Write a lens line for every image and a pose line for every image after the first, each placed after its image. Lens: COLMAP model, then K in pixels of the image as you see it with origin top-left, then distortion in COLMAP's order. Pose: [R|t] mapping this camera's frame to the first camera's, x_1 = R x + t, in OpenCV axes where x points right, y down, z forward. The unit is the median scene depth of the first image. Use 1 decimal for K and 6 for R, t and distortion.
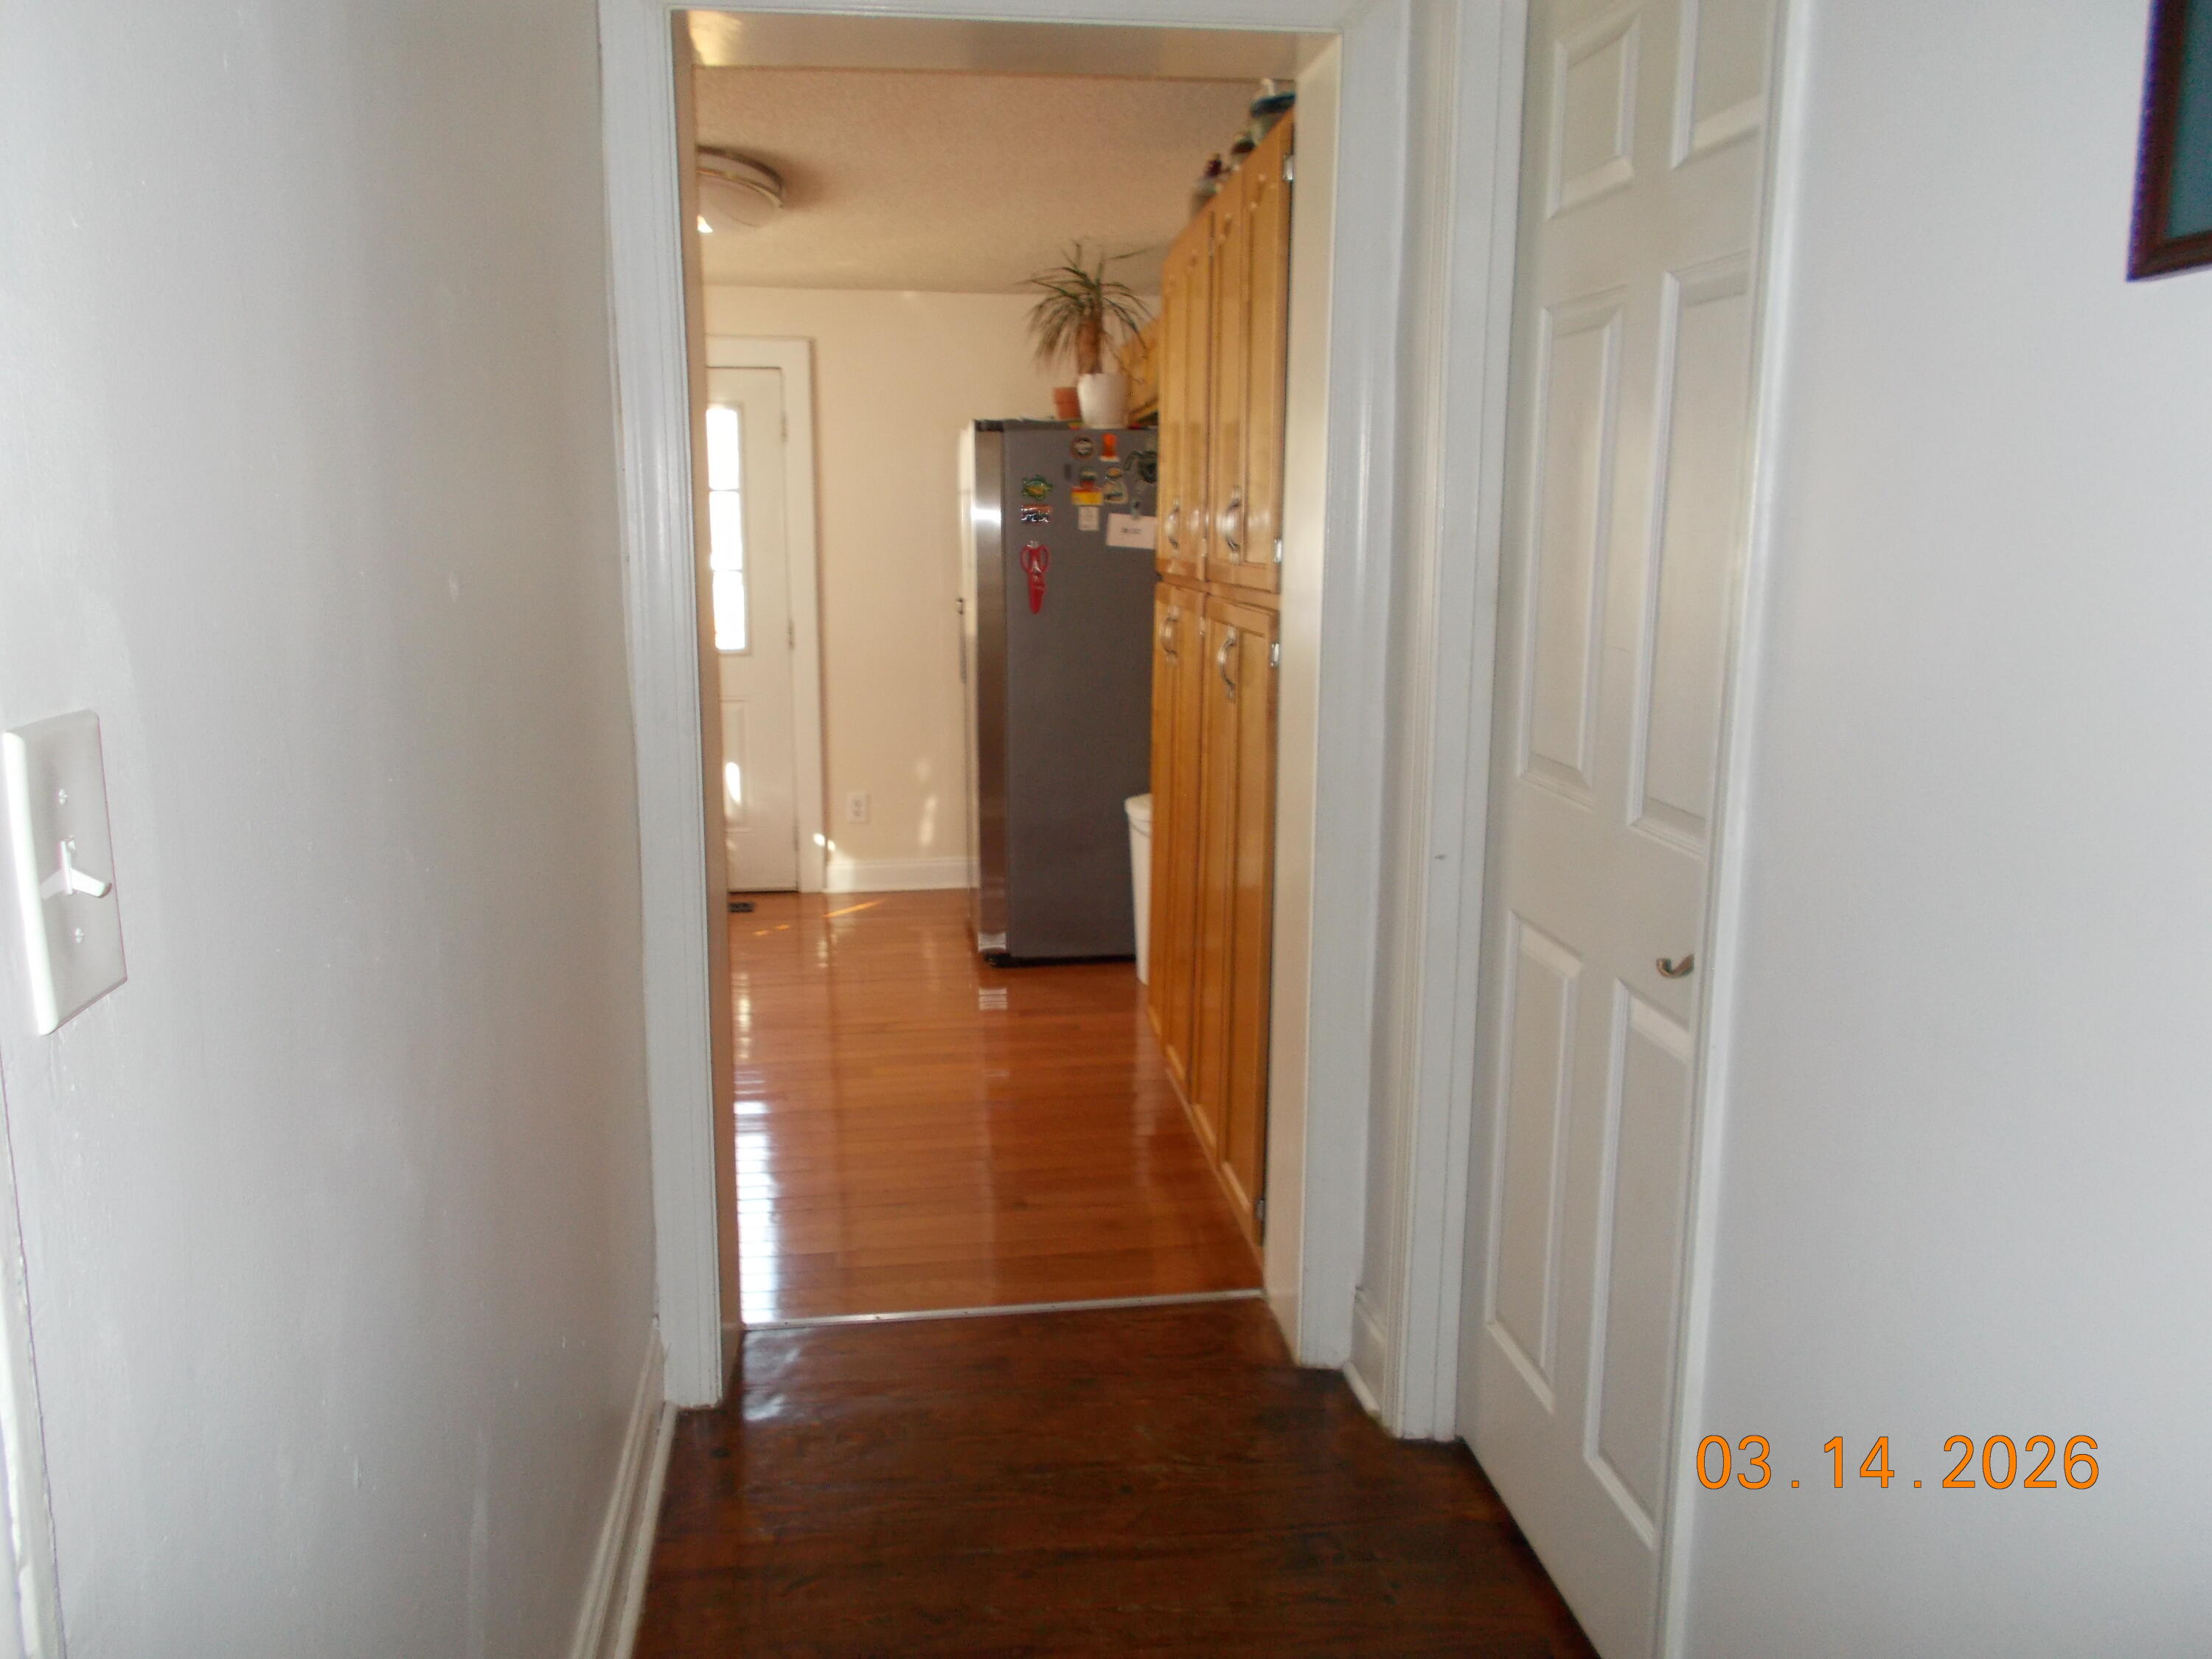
lens RADIAL K [[1730.6, 0, 1110.0], [0, 1730.6, 819.1], [0, 0, 1]] dist [0.025902, -0.005524]
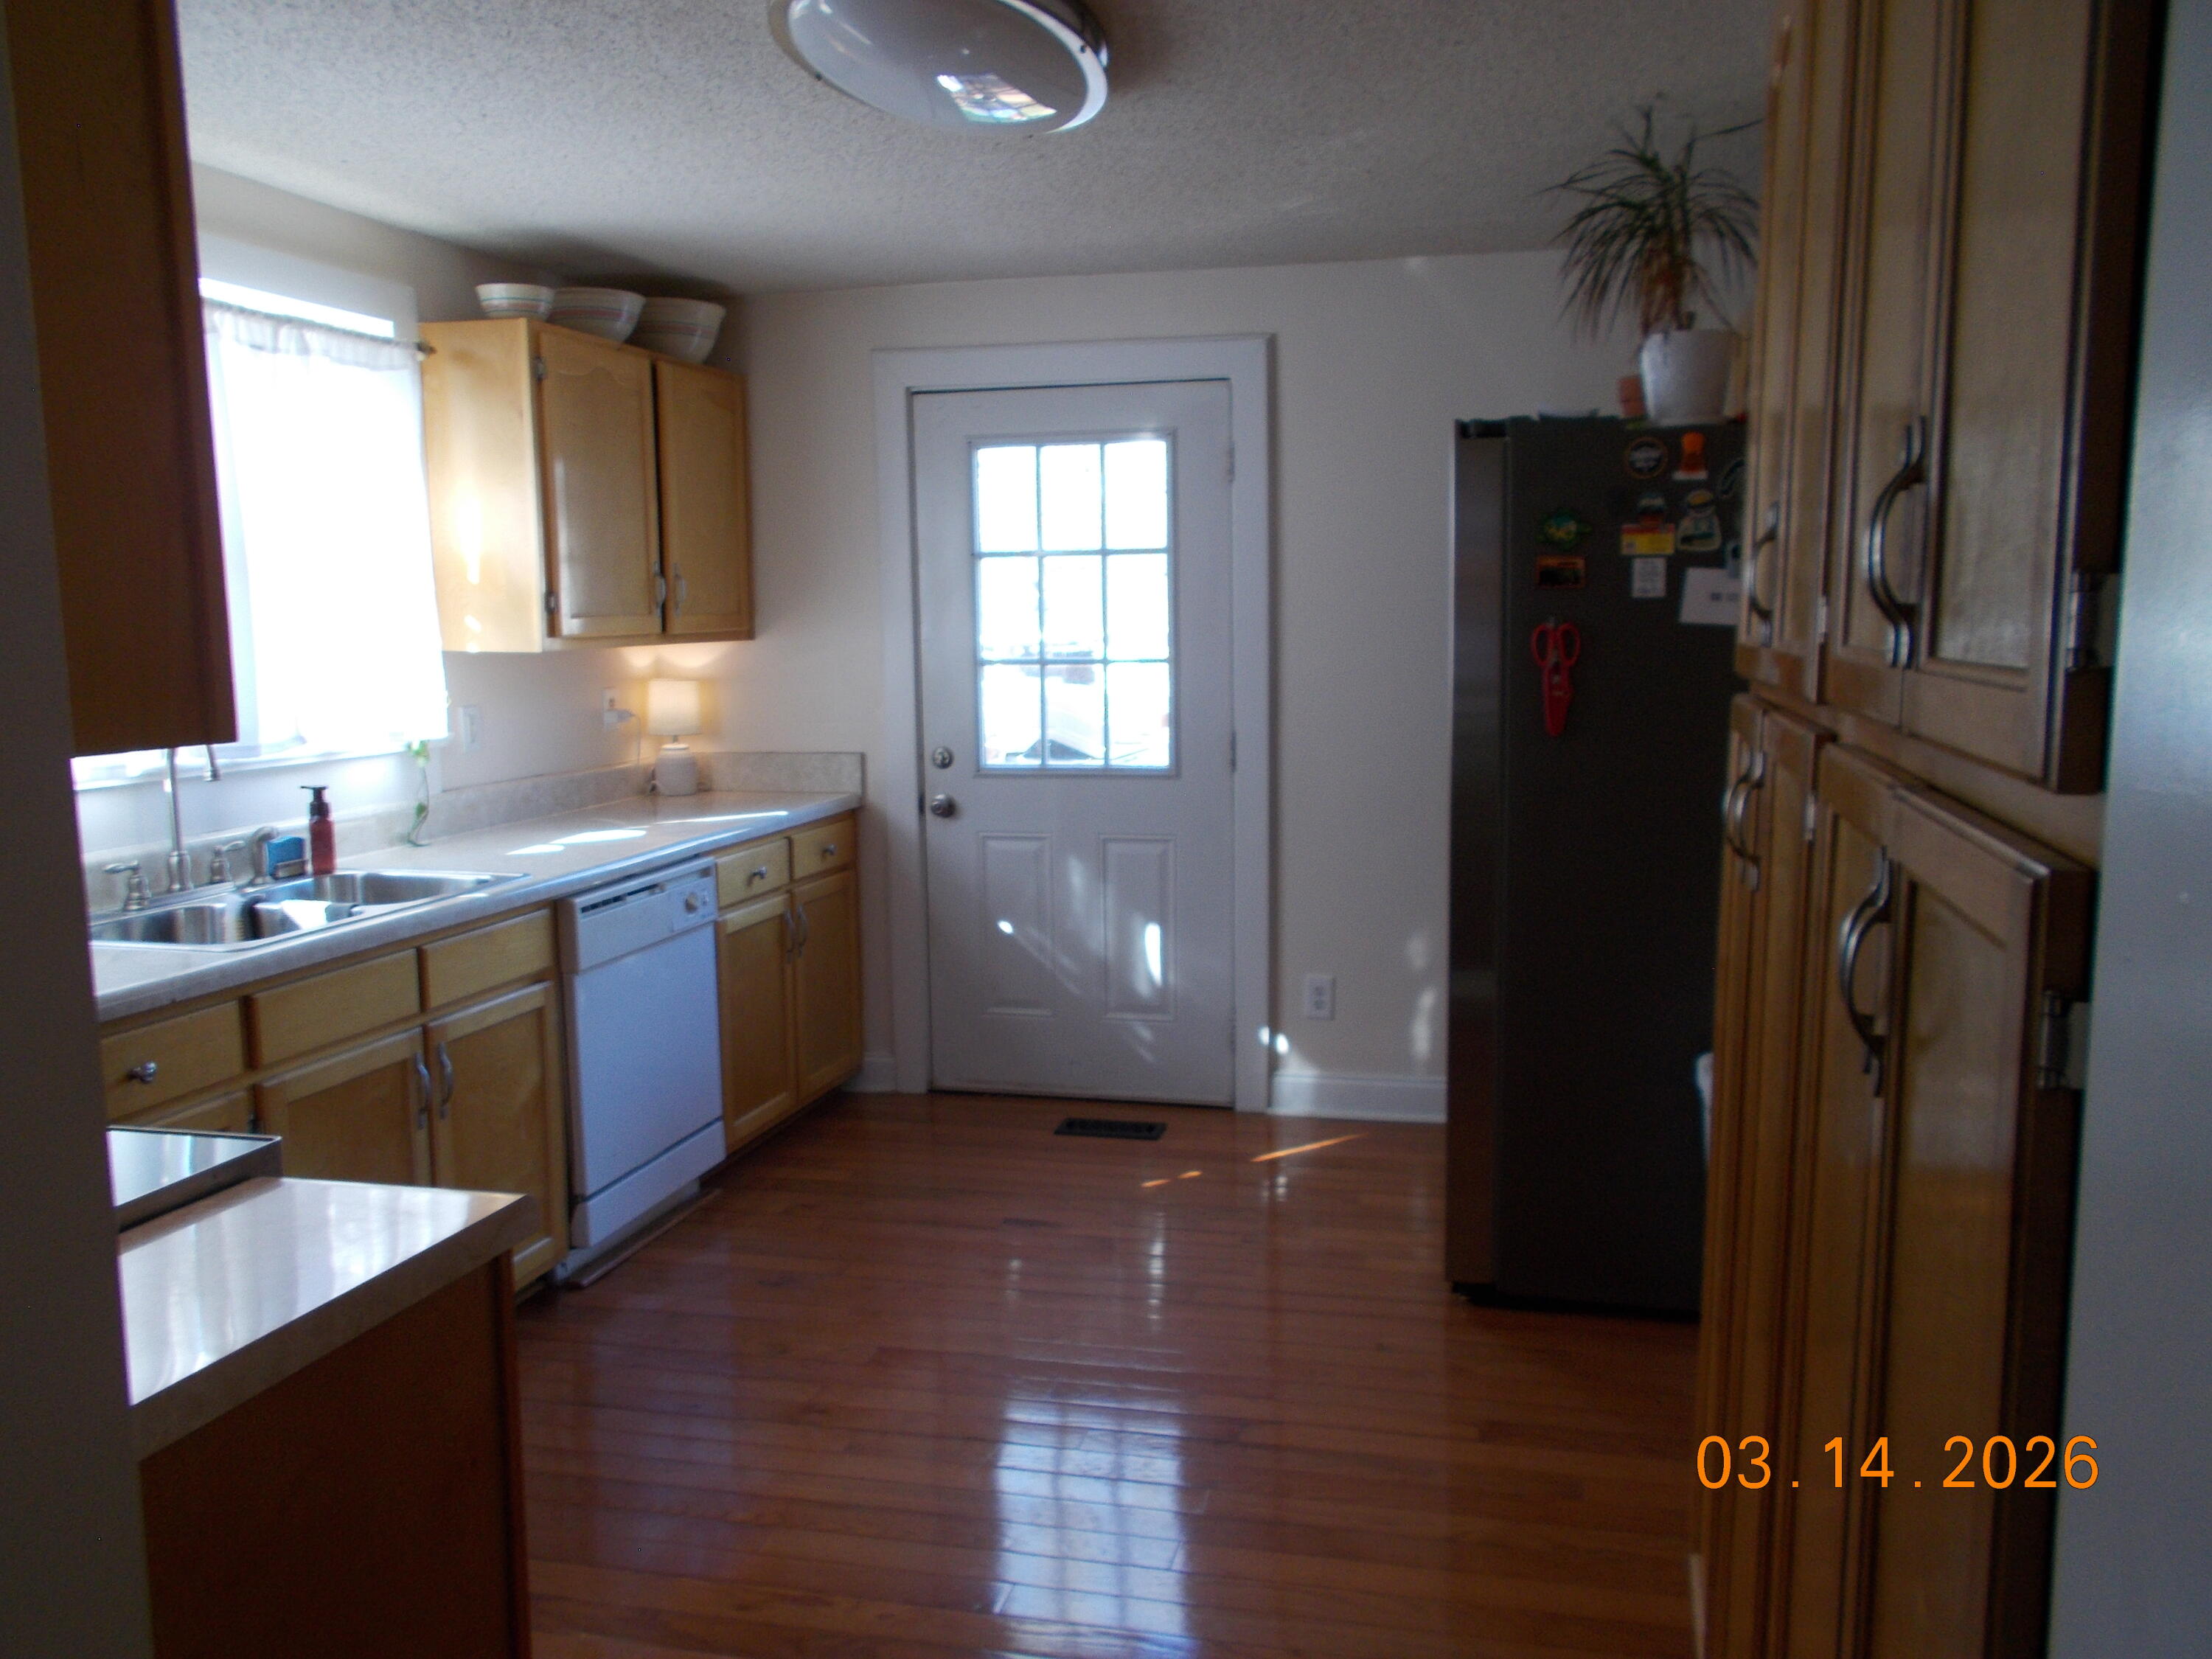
lens RADIAL K [[1730.6, 0, 1110.0], [0, 1730.6, 819.1], [0, 0, 1]] dist [0.025902, -0.005524]
pose [[0.932430, 0.035929, -0.359559, 0.031865], [-0.053090, 0.997868, -0.037963, -0.059557], [0.357429, 0.054487, 0.932350, 0.390433]]
